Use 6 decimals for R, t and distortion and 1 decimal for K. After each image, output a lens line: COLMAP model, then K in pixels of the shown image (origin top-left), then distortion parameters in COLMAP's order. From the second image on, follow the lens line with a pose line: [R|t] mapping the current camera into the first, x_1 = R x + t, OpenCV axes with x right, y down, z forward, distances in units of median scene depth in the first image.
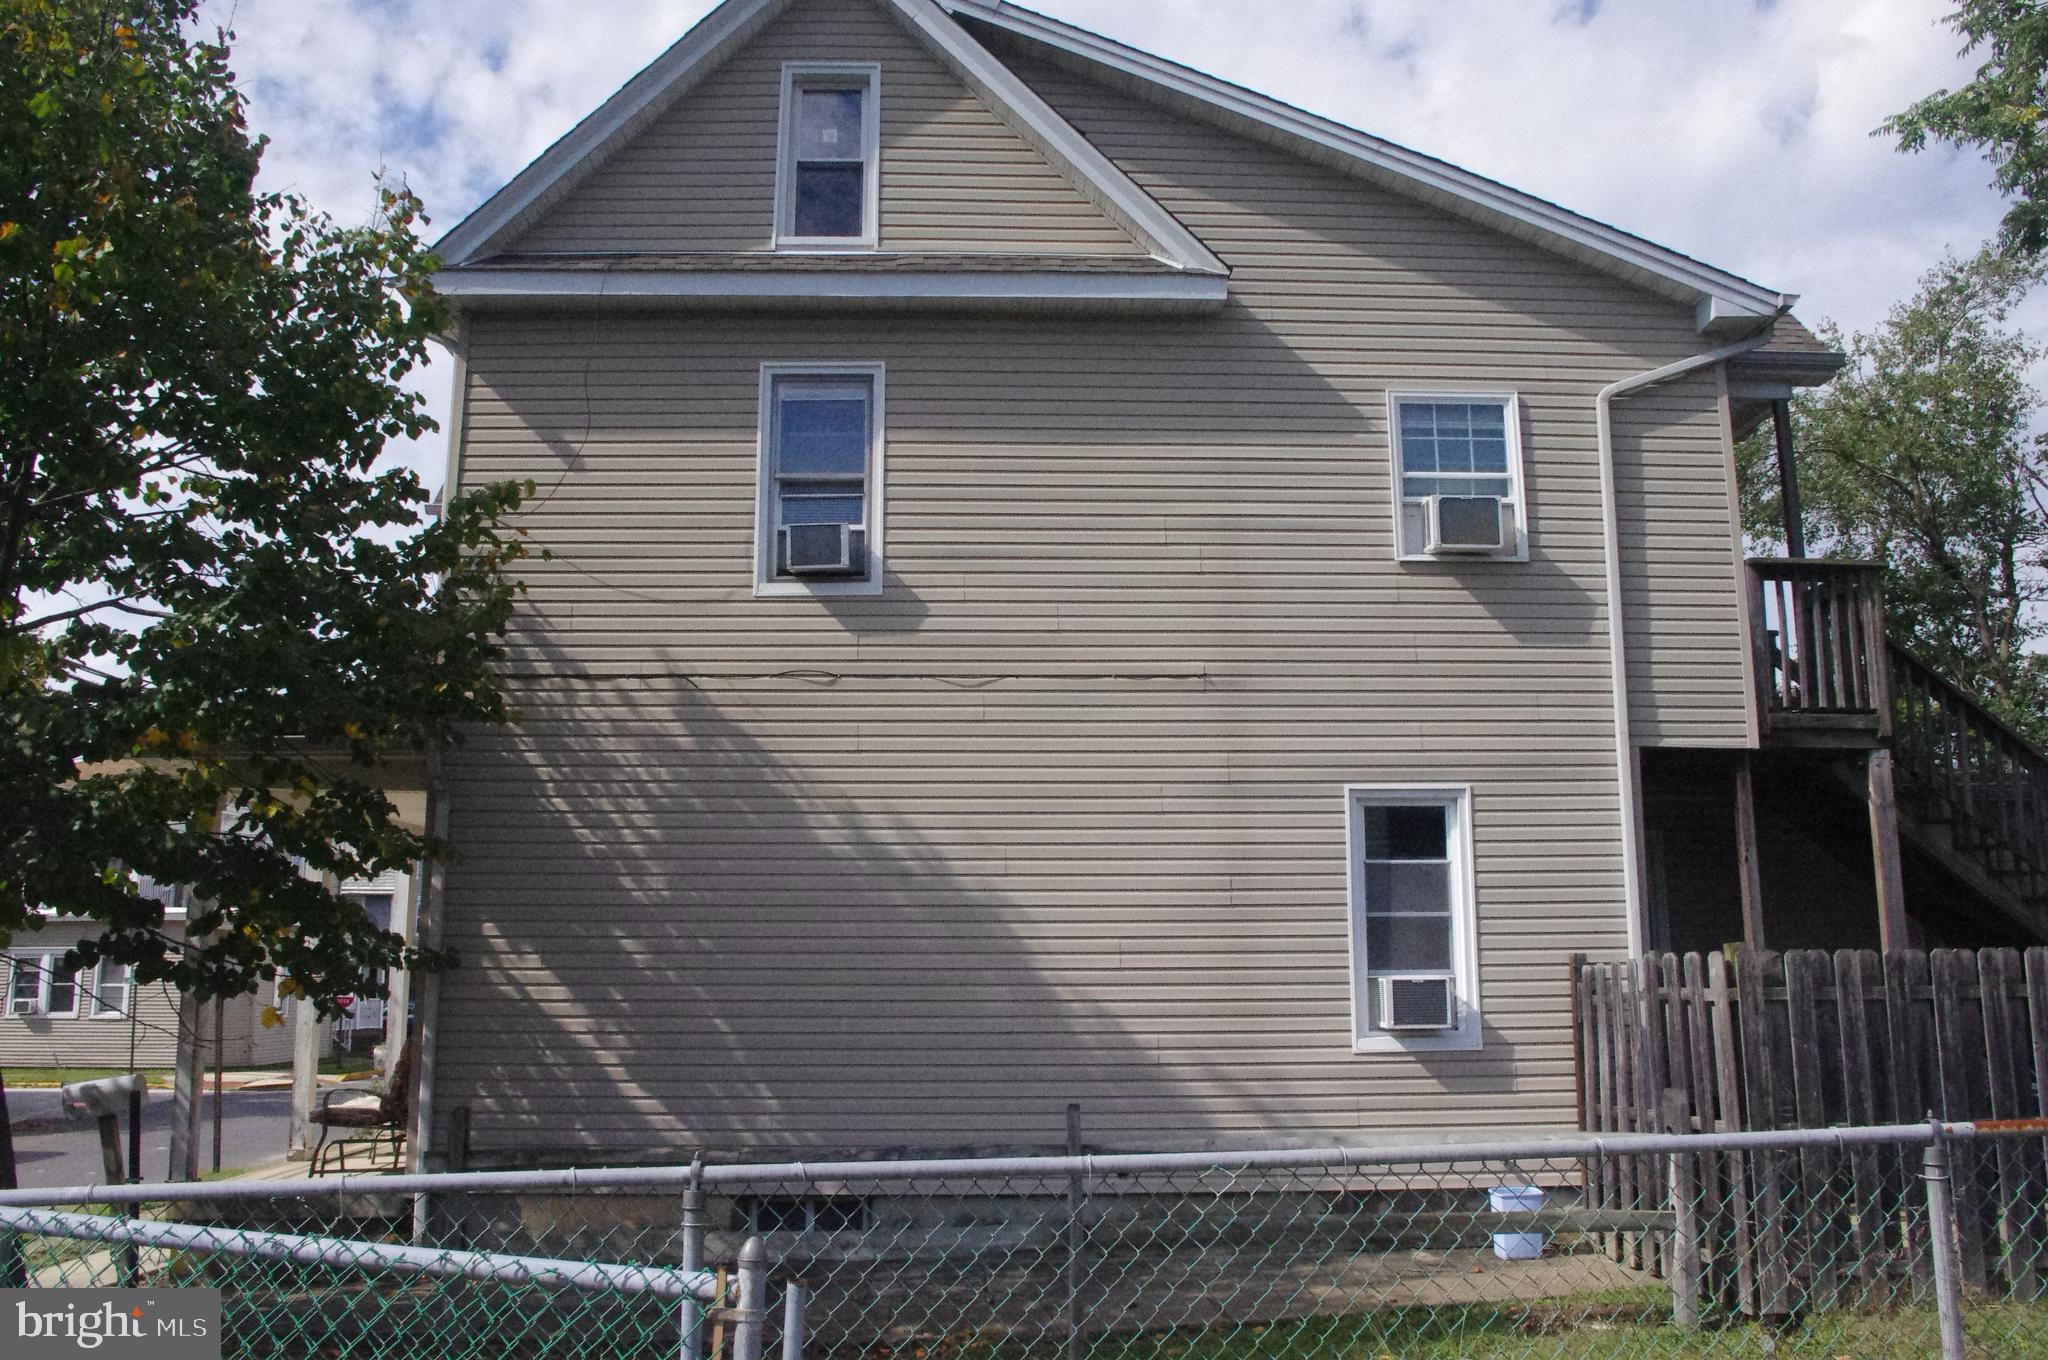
lens RADIAL K [[1609.6, 0, 1024.0], [0, 1609.6, 680.0], [0, 0, 1]] dist [-0.075082, 0.011363]
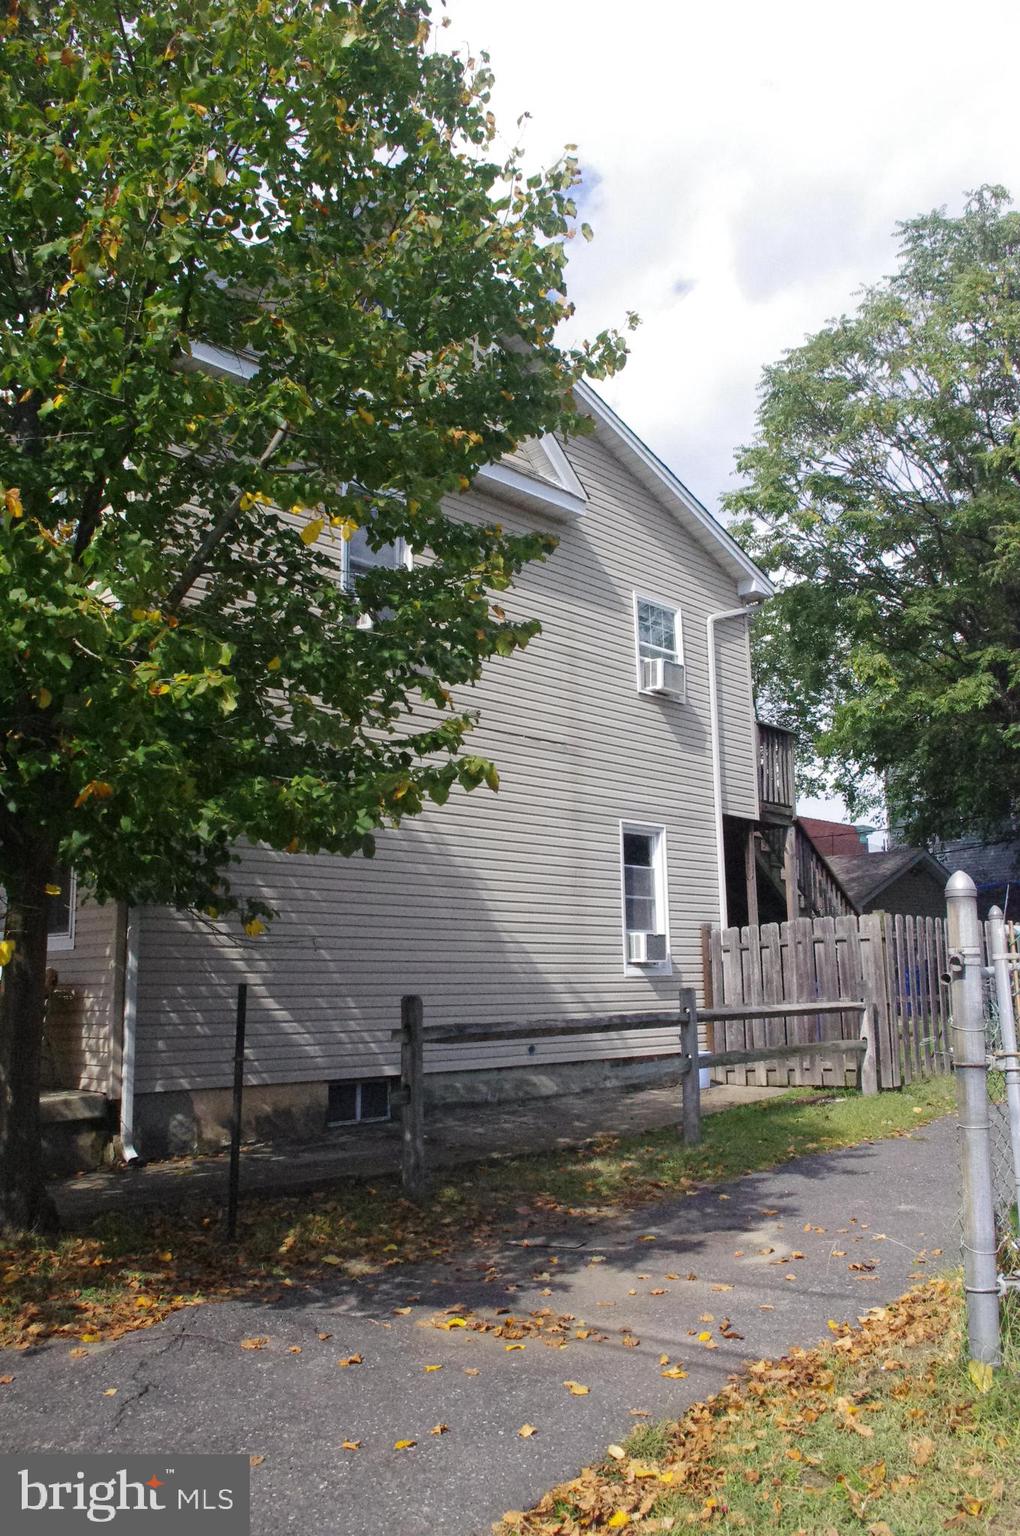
lens RADIAL K [[1207.2, 0, 510.0], [0, 1207.2, 768.0], [0, 0, 1]] dist [-0.075082, 0.011363]
pose [[0.717268, 0.119289, 0.686511, -0.761538], [-0.112336, 0.992145, -0.055027, 0.094891], [-0.687683, -0.037651, 0.725034, 0.161804]]
